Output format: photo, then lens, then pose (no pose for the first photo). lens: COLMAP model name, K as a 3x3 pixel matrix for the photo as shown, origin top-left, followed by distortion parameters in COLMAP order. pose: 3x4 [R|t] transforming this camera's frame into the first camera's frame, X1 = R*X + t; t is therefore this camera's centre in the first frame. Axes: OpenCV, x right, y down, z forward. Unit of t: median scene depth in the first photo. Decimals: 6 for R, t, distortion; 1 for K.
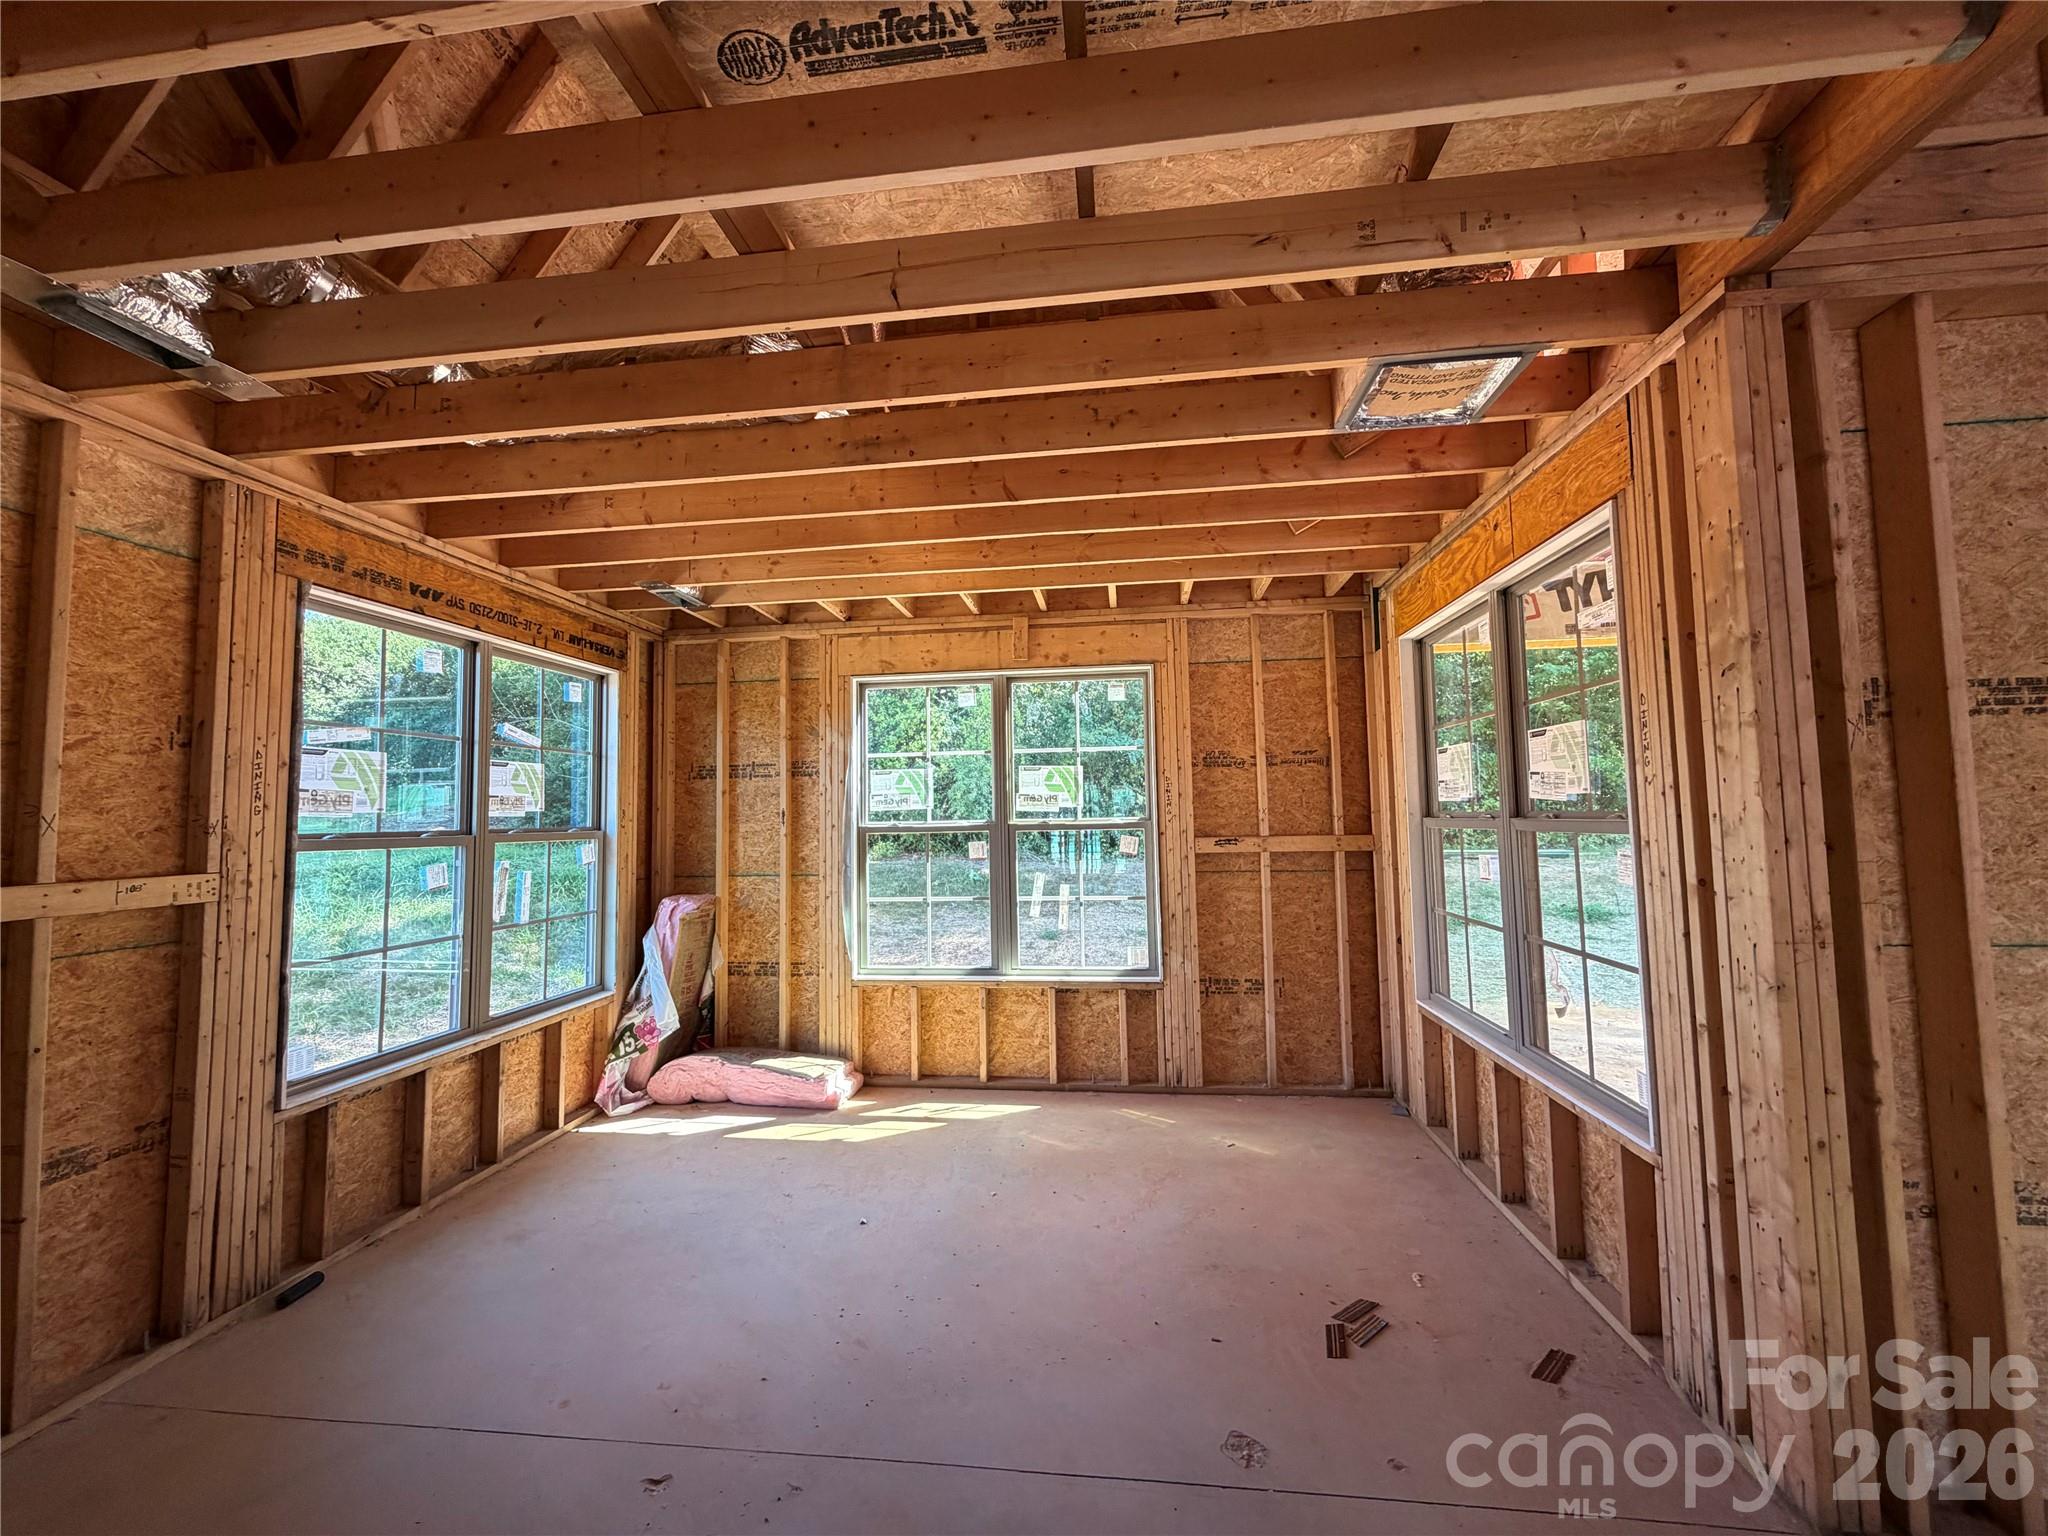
lens RADIAL K [[818.1, 0, 1022.0], [0, 818.1, 764.7], [0, 0, 1]] dist [-0.002126, -0.000152]
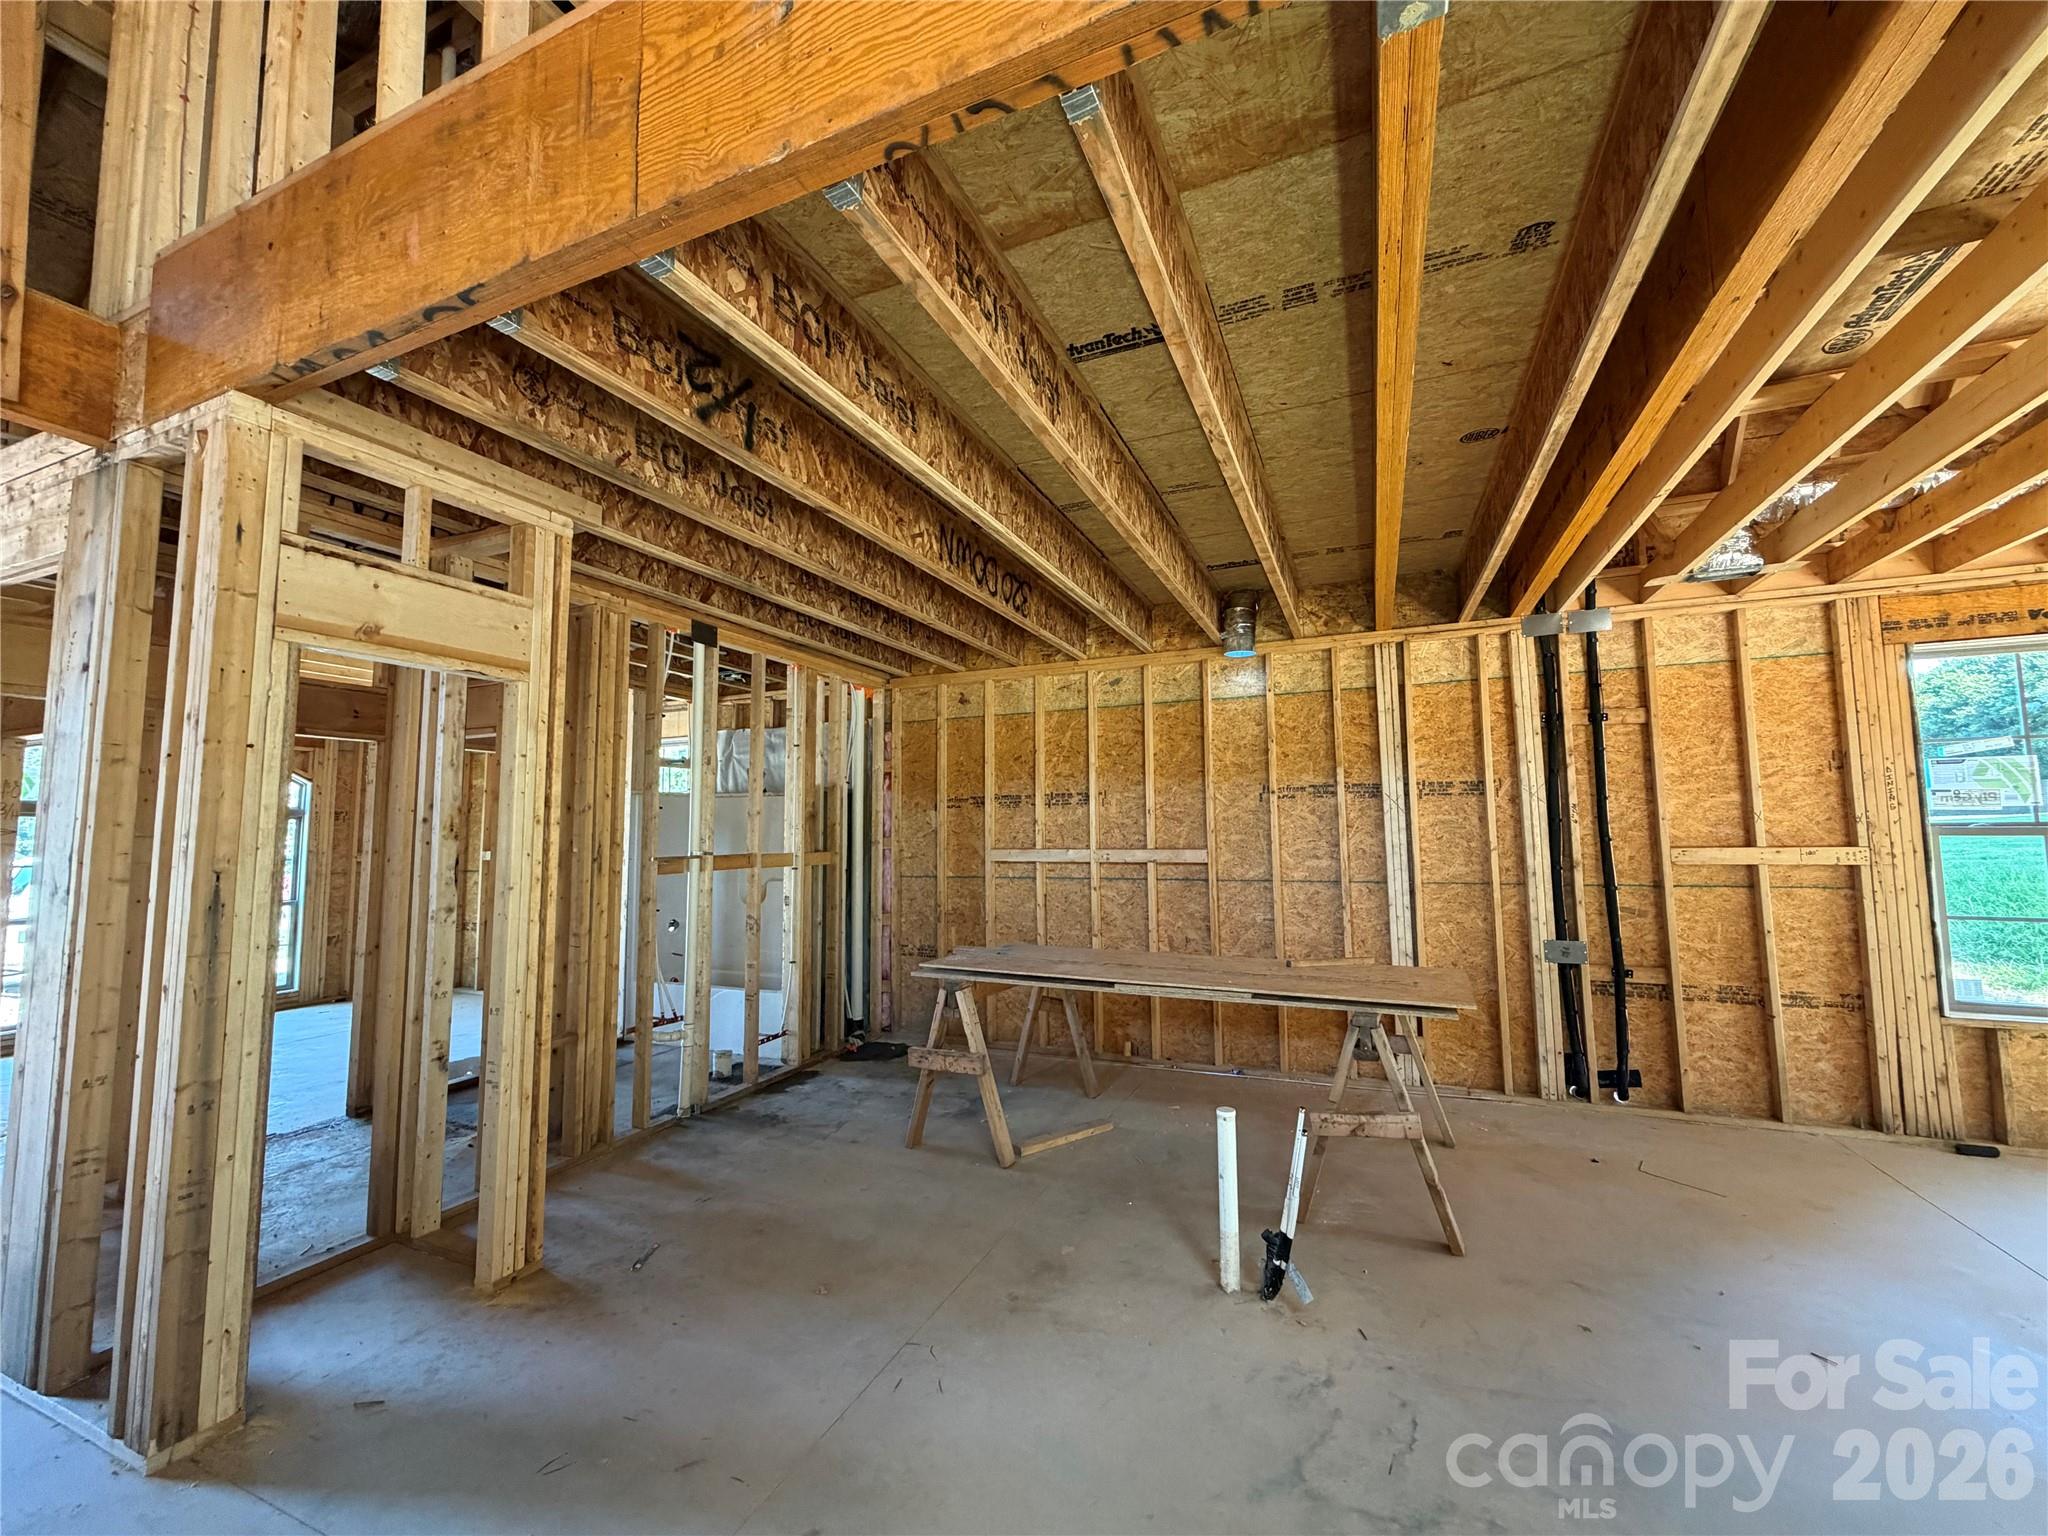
lens RADIAL K [[820.5, 0, 1021.4], [0, 820.5, 764.4], [0, 0, 1]] dist [-0.000414, -0.000021]
pose [[-0.280228, -0.062231, -0.957914, 0.958113], [0.076247, 0.993301, -0.086835, -0.012312], [0.956901, -0.097372, -0.273606, -0.110673]]
